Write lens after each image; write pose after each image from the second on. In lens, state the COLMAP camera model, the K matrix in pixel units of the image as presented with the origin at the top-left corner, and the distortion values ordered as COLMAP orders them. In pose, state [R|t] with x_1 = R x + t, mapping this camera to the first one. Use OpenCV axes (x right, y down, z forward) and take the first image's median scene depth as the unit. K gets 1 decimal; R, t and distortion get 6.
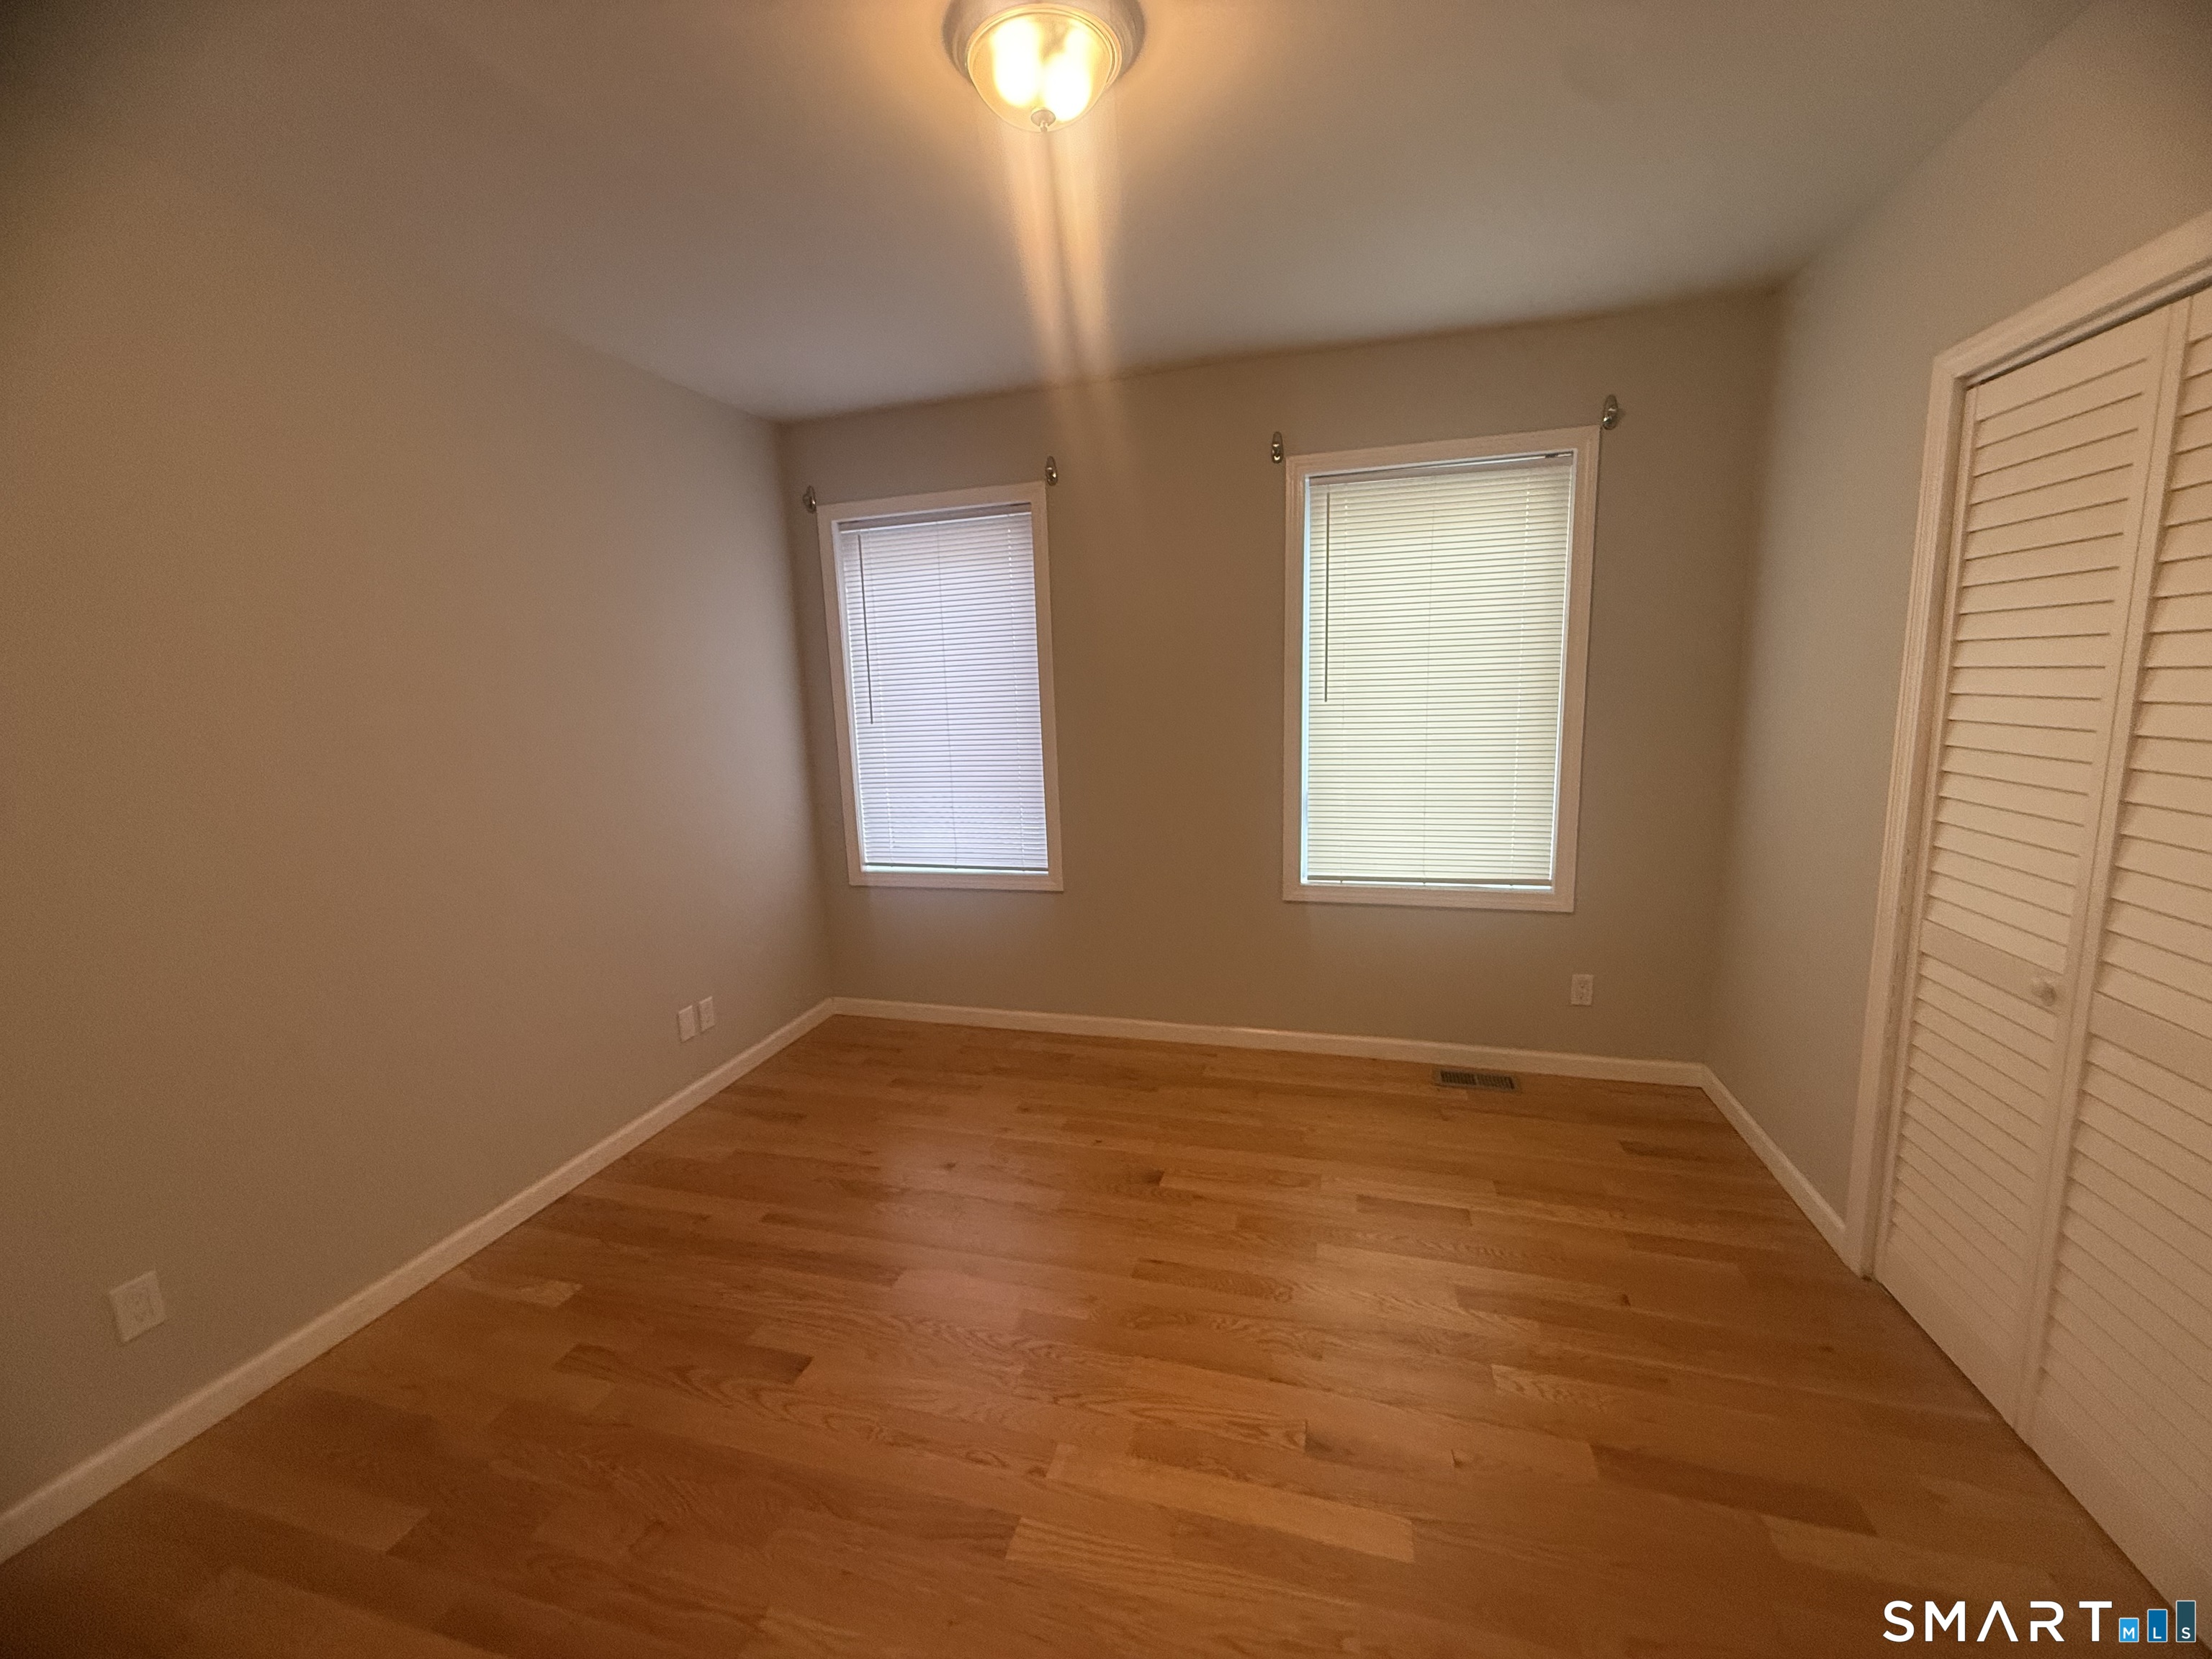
lens RADIAL K [[880.8, 0, 1108.9], [0, 880.8, 824.6], [0, 0, 1]] dist [-0.000513, 0.001590]
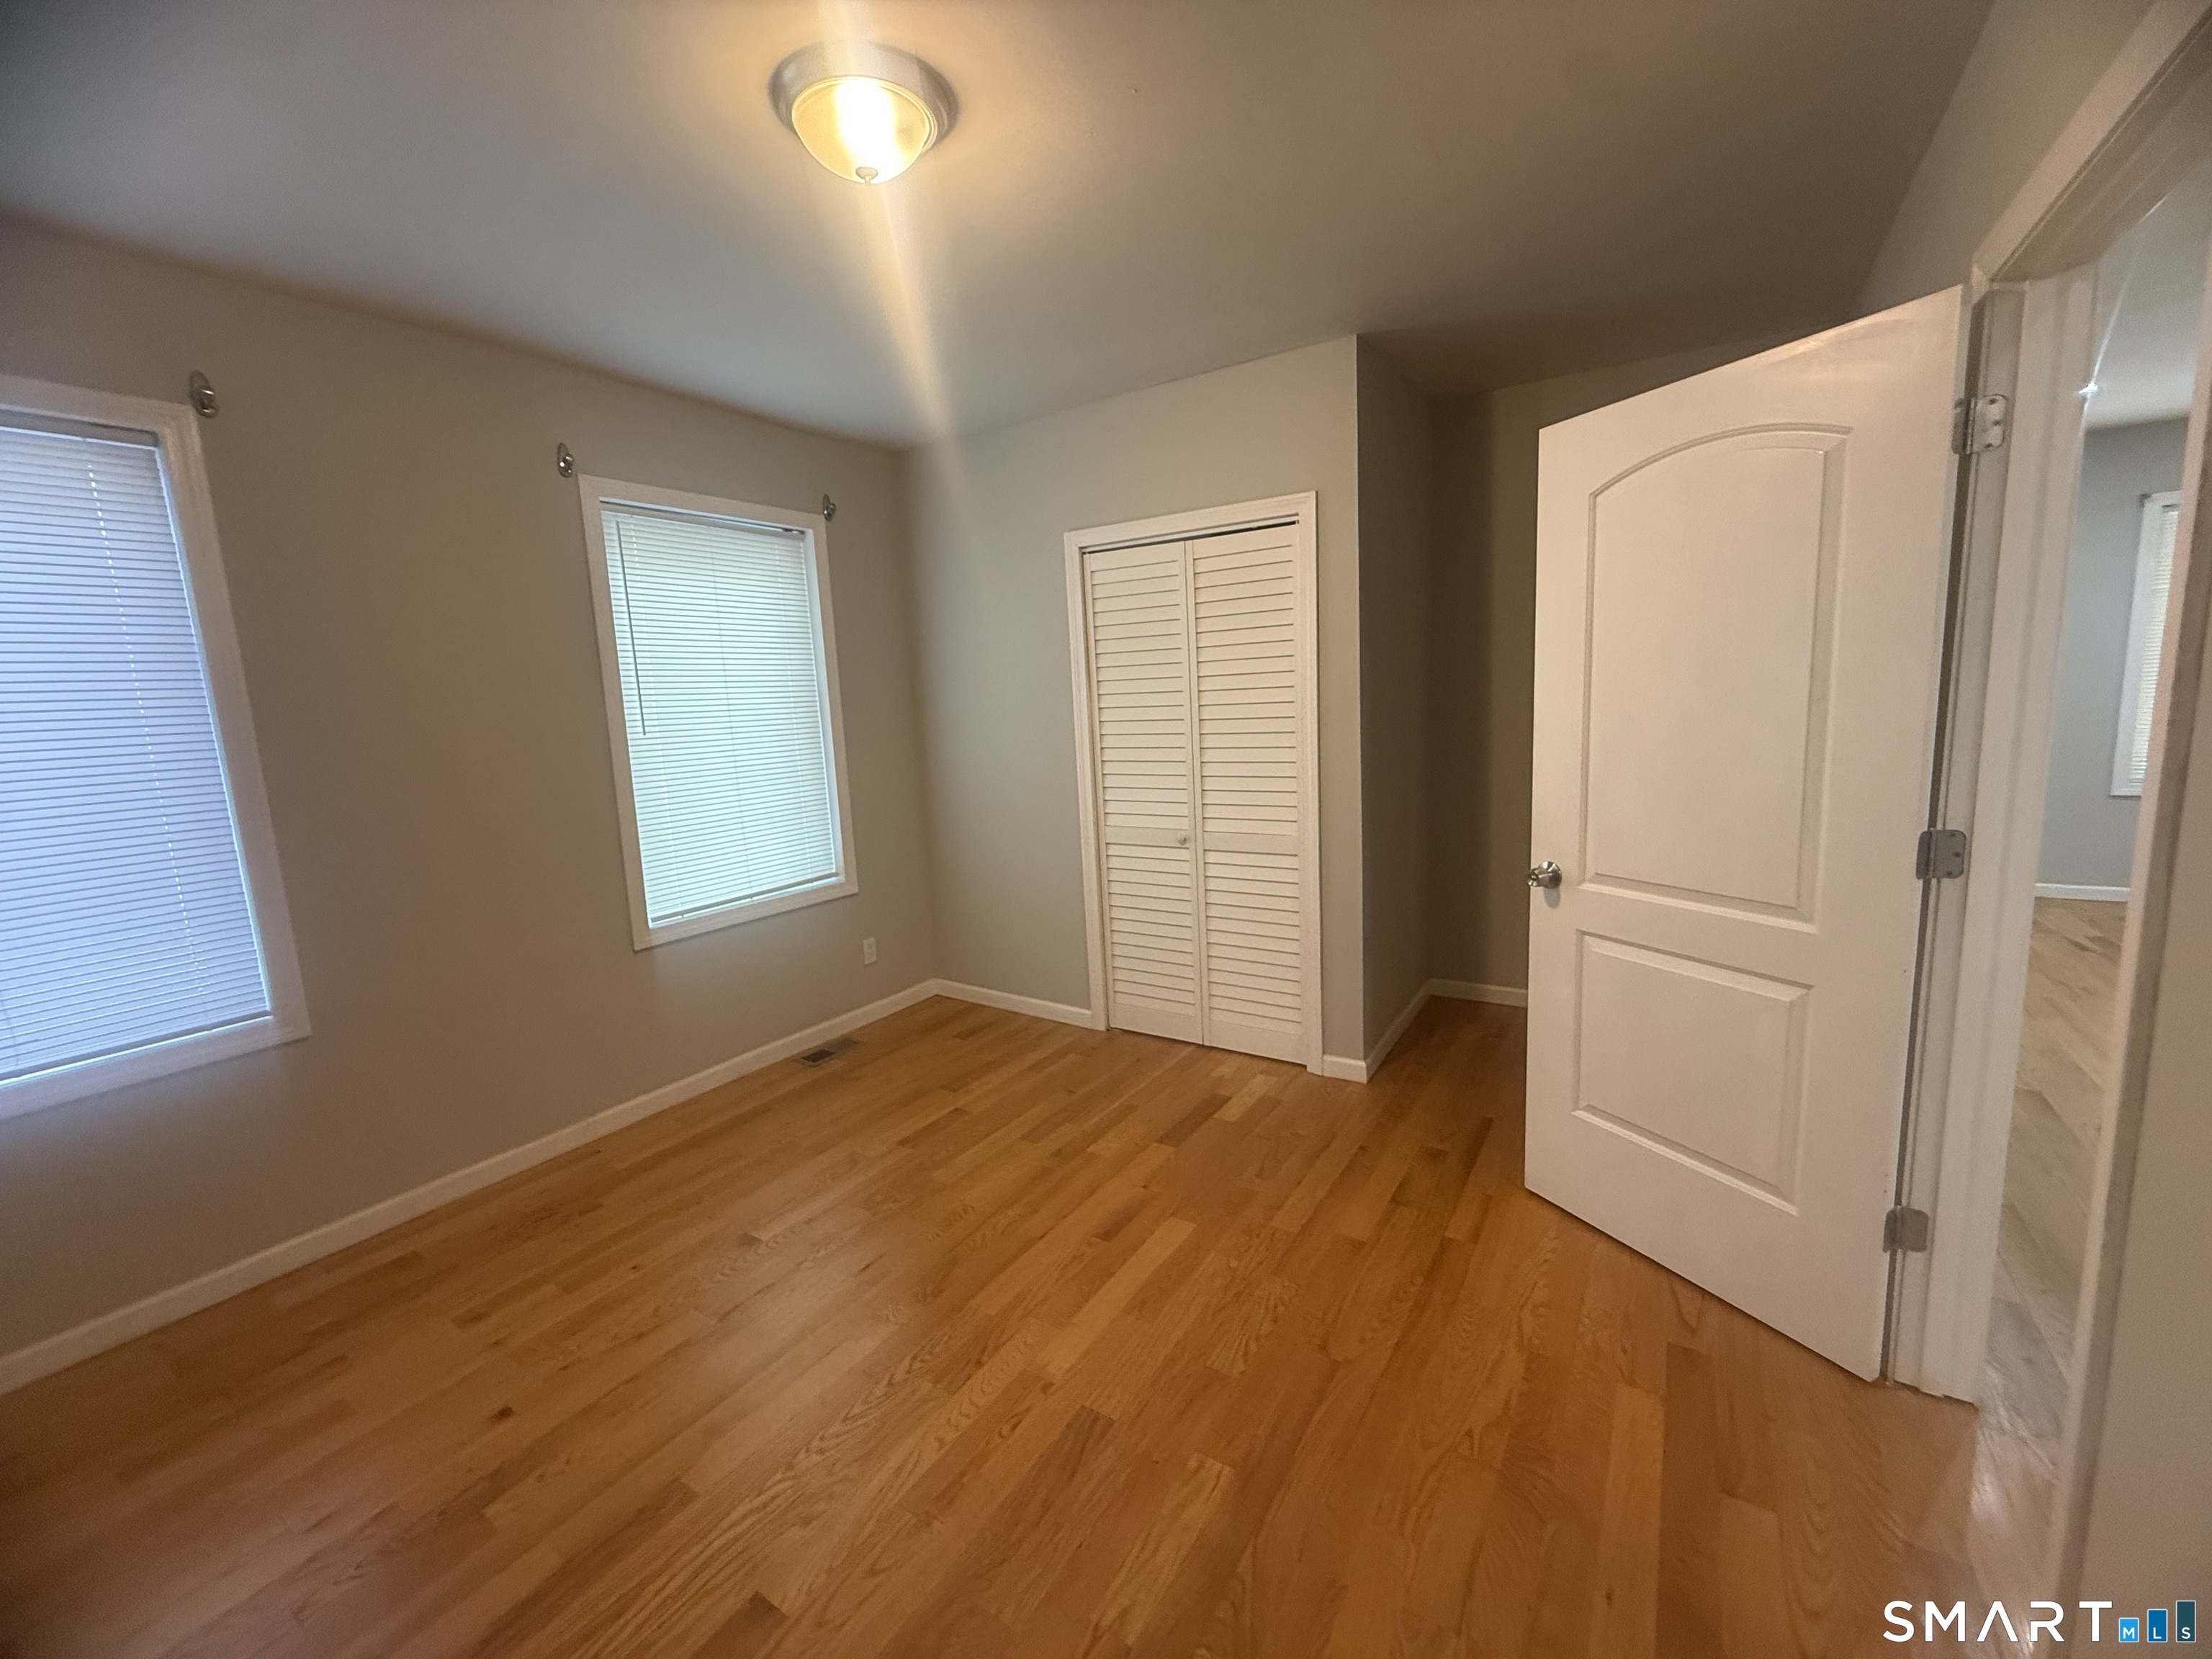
lens RADIAL K [[880.8, 0, 1098.8], [0, 880.8, 820.1], [0, 0, 1]] dist [-0.000513, 0.001590]
pose [[0.309194, -0.115583, 0.943949, -0.577577], [0.187578, 0.980499, 0.058616, -0.012454], [-0.932316, 0.158940, 0.324845, 0.259628]]
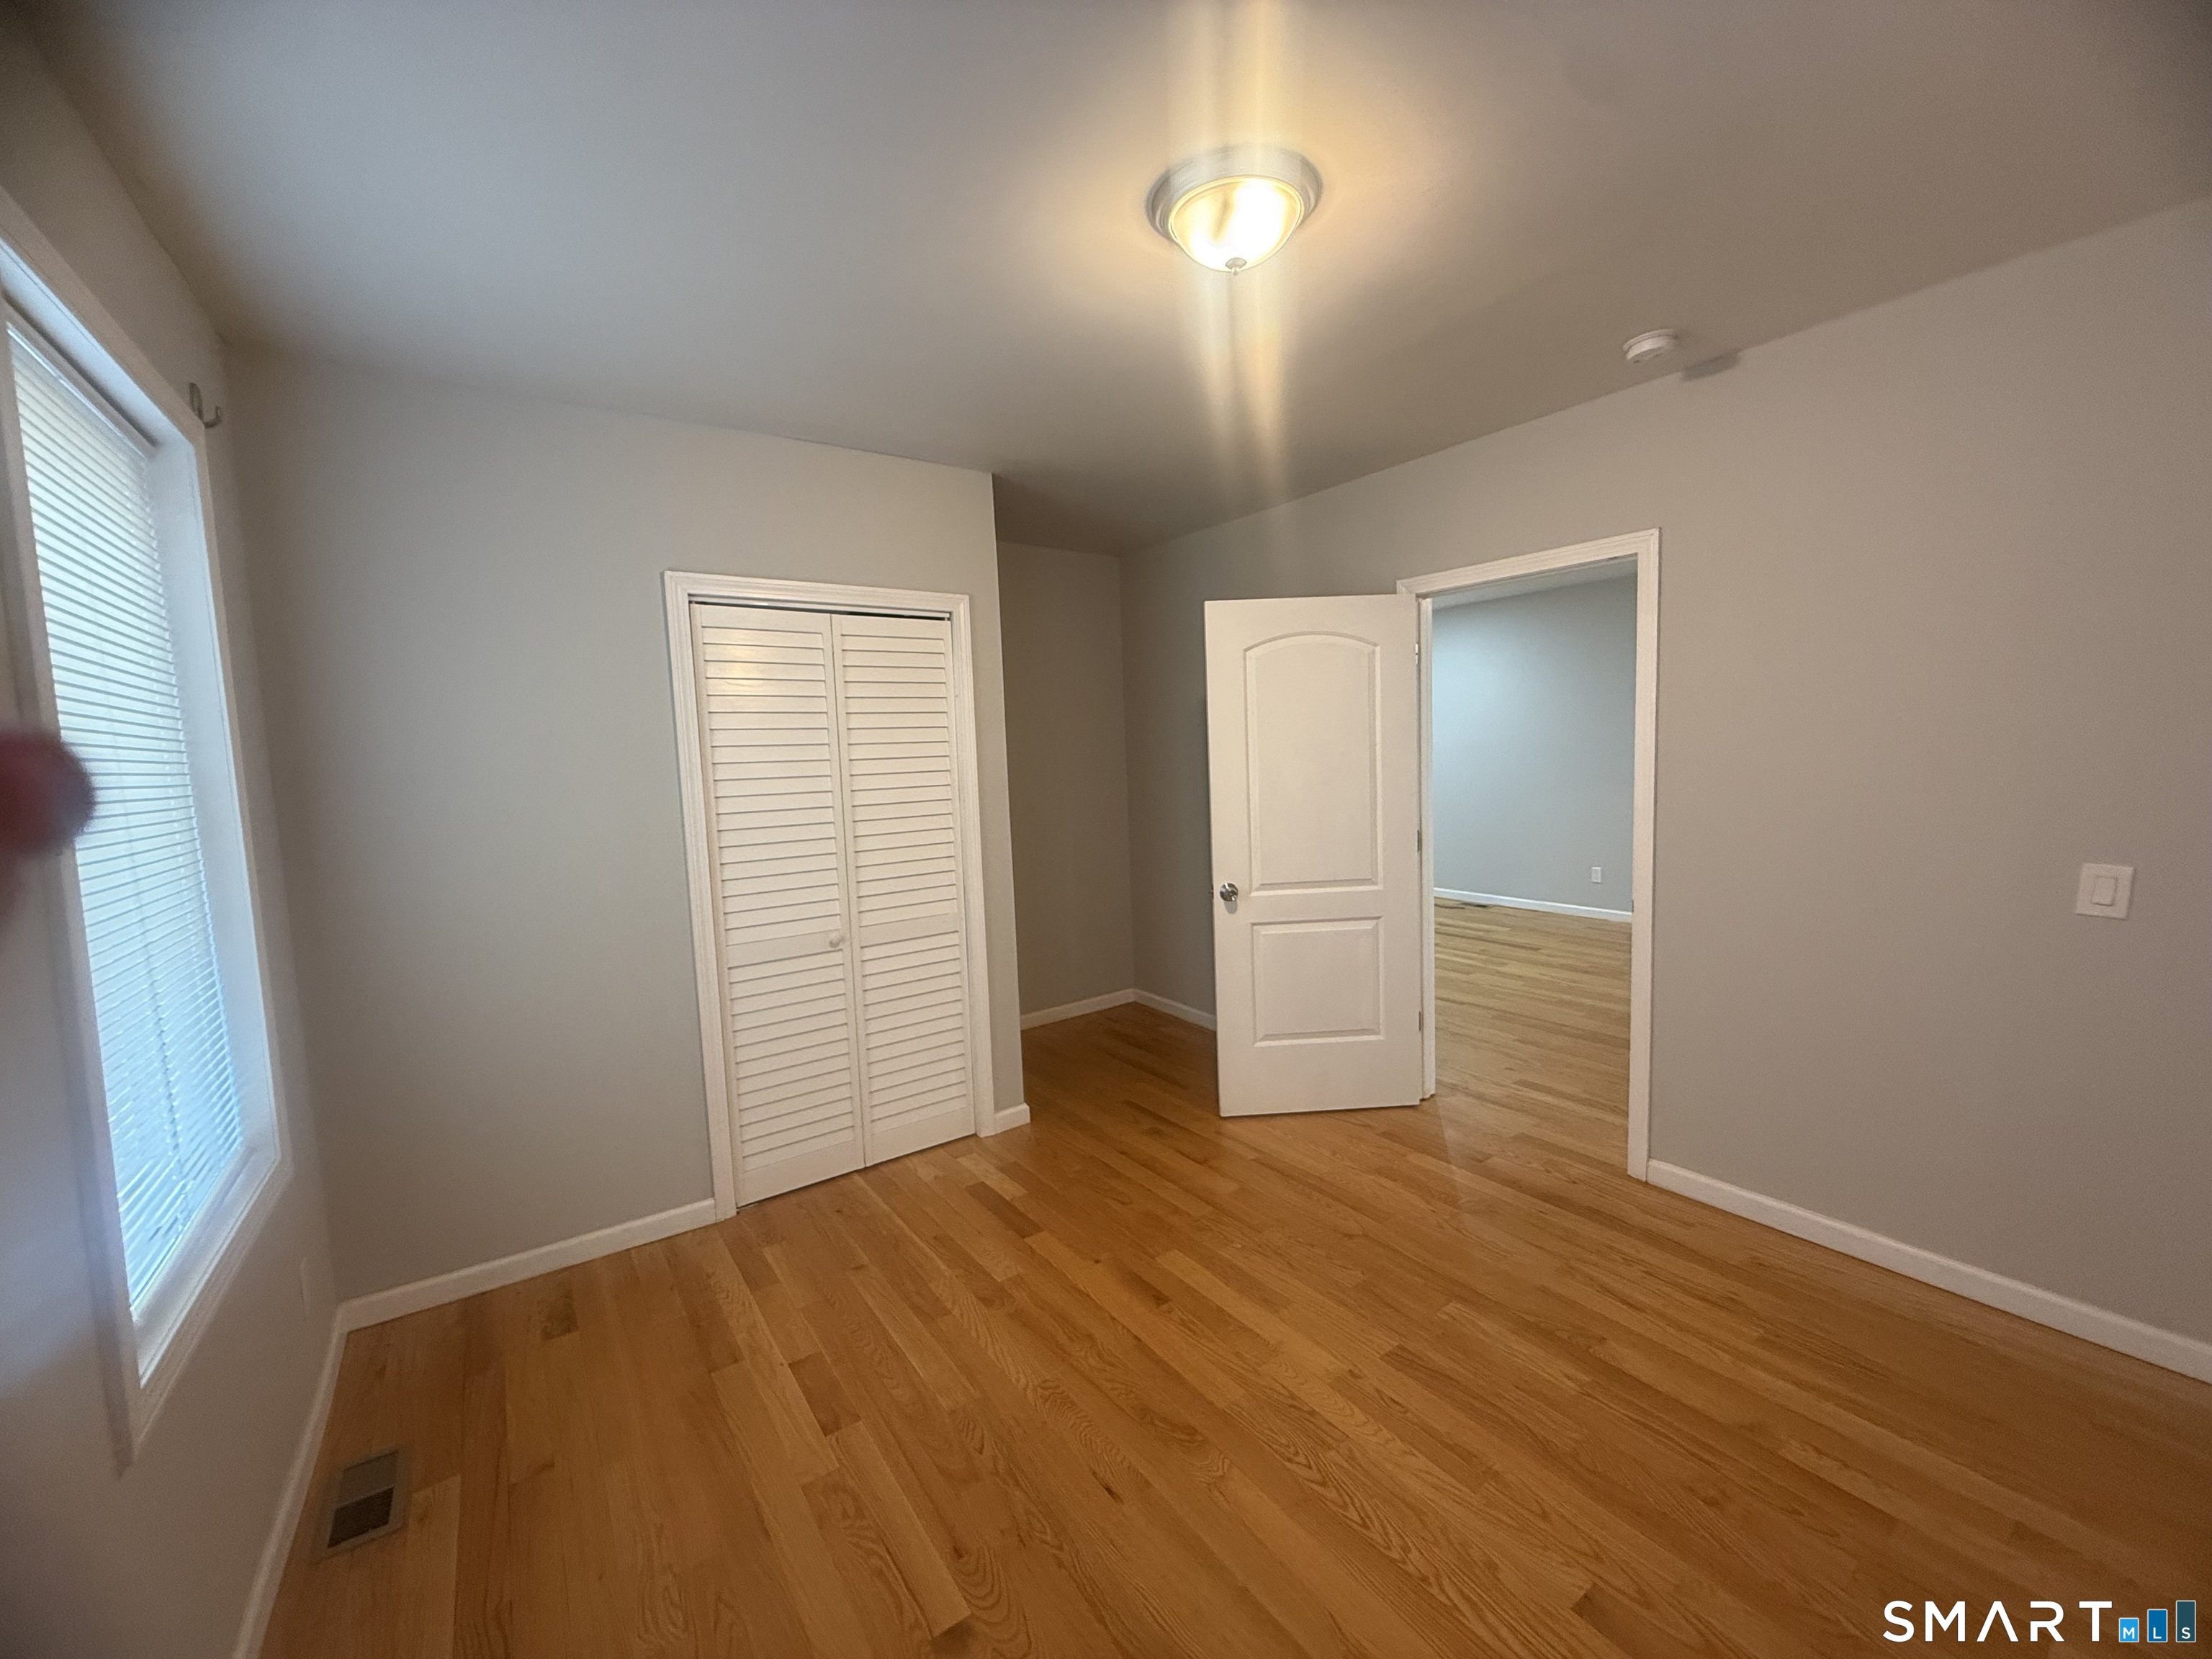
lens RADIAL K [[880.8, 0, 1100.9], [0, 880.8, 819.4], [0, 0, 1]] dist [-0.000513, 0.001590]
pose [[-0.767243, 0.012192, 0.641241, -0.345136], [0.163394, 0.970545, 0.177046, -0.172594], [-0.620195, 0.240612, -0.746635, 1.102211]]
